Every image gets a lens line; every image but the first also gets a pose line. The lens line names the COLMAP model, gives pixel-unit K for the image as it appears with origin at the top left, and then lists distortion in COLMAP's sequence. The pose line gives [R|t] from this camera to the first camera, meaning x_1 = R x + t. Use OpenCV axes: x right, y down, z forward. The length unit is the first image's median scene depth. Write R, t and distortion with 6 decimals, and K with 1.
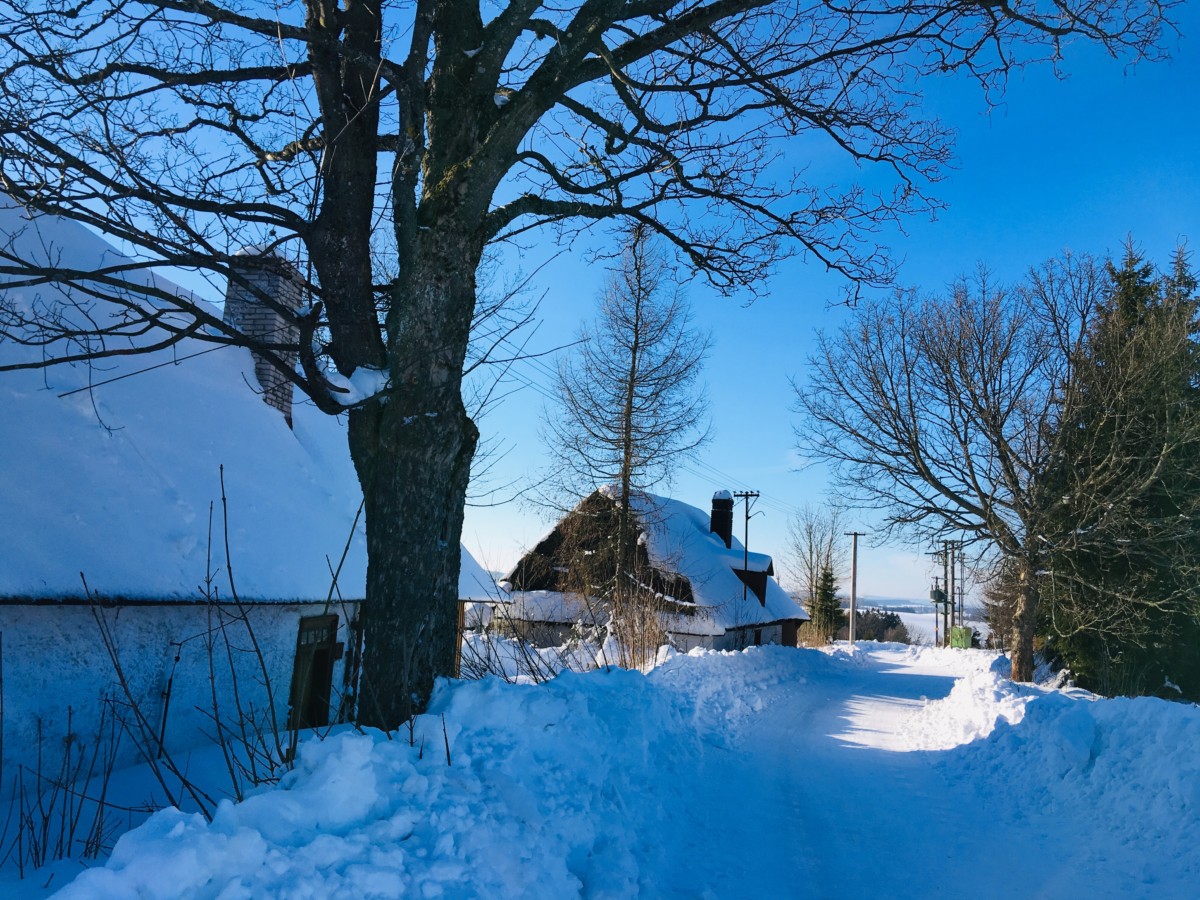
lens RADIAL K [[1010.3, 0, 605.2], [0, 1010.3, 448.4], [0, 0, 1]] dist [0.135894, -0.209327]
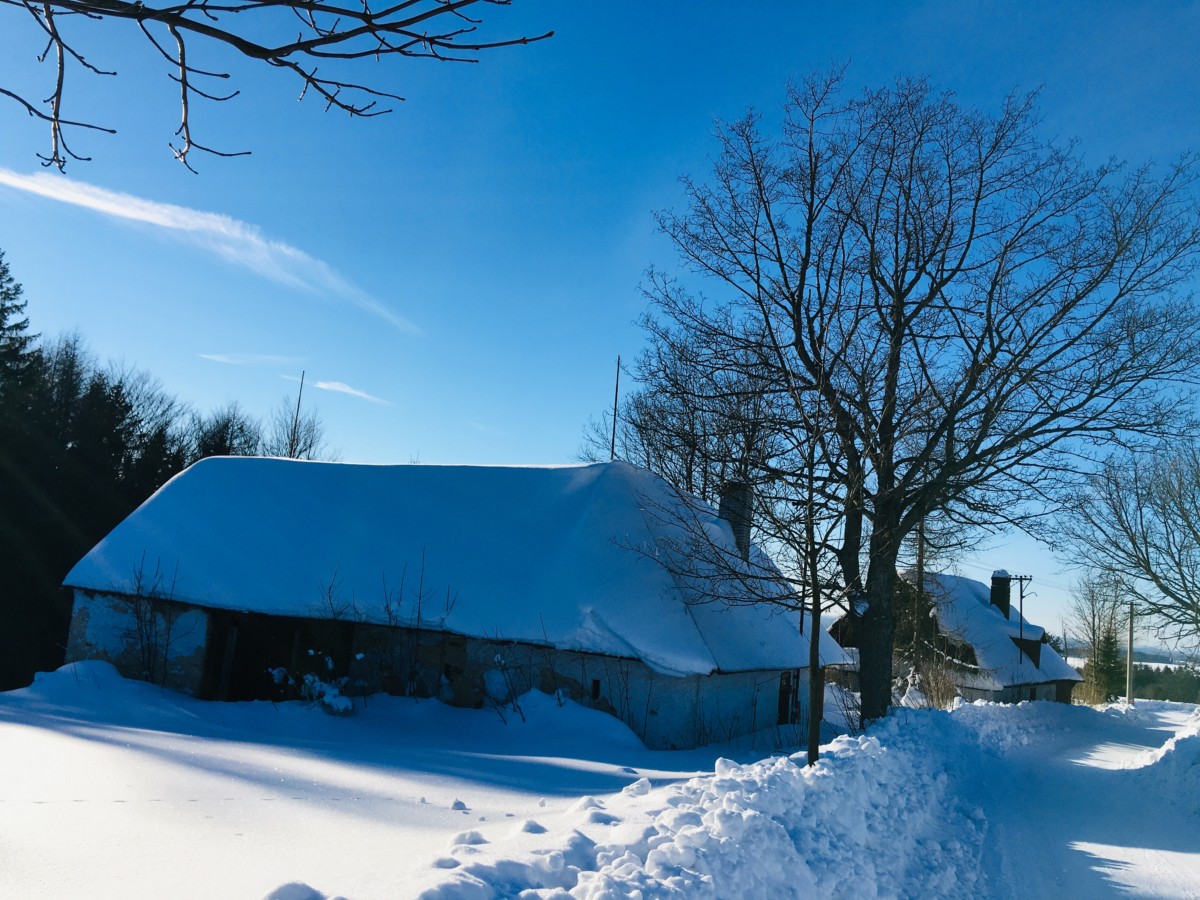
lens RADIAL K [[1010.3, 0, 605.2], [0, 1010.3, 448.4], [0, 0, 1]] dist [0.135894, -0.209327]
pose [[0.967003, -0.006025, -0.254695, -0.037027], [-0.002298, 0.999473, -0.032368, -0.082585], [0.254756, 0.031885, 0.966480, -0.412393]]
